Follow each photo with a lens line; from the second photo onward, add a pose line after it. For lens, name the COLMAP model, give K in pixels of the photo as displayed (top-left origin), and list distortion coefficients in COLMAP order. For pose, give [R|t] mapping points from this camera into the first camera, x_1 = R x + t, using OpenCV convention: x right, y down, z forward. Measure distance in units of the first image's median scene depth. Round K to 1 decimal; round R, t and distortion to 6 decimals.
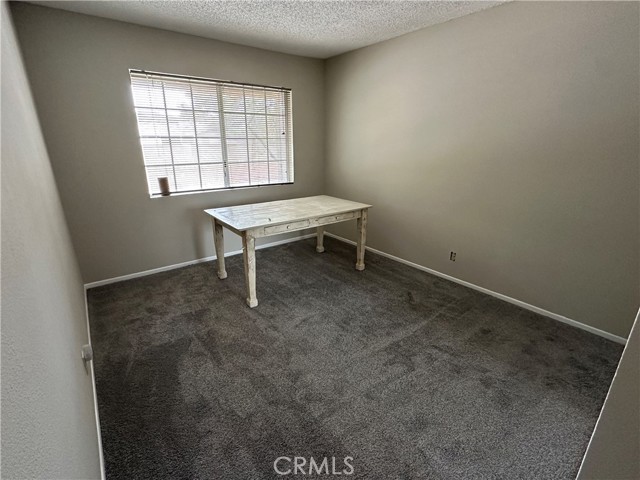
lens RADIAL K [[303.9, 0, 319.0], [0, 303.9, 240.5], [0, 0, 1]] dist [-0.002542, -0.000545]
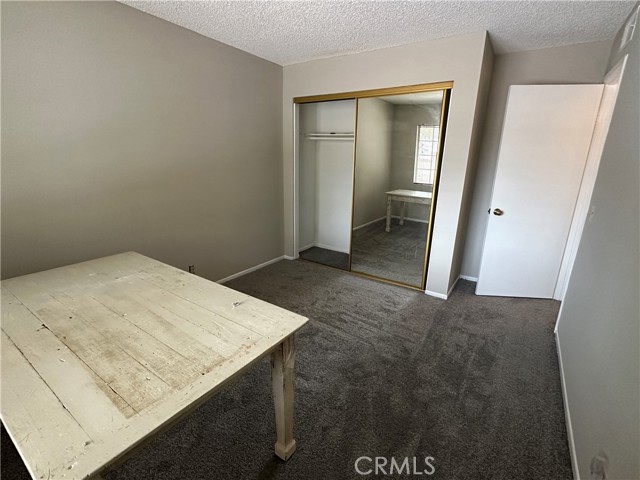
lens RADIAL K [[303.9, 0, 319.0], [0, 303.9, 240.5], [0, 0, 1]] dist [-0.002542, -0.000545]
pose [[-0.311505, -0.257052, 0.914816, -0.819981], [0.284423, 0.893358, 0.347871, -0.378156], [-0.906680, 0.368559, -0.205174, 1.199176]]
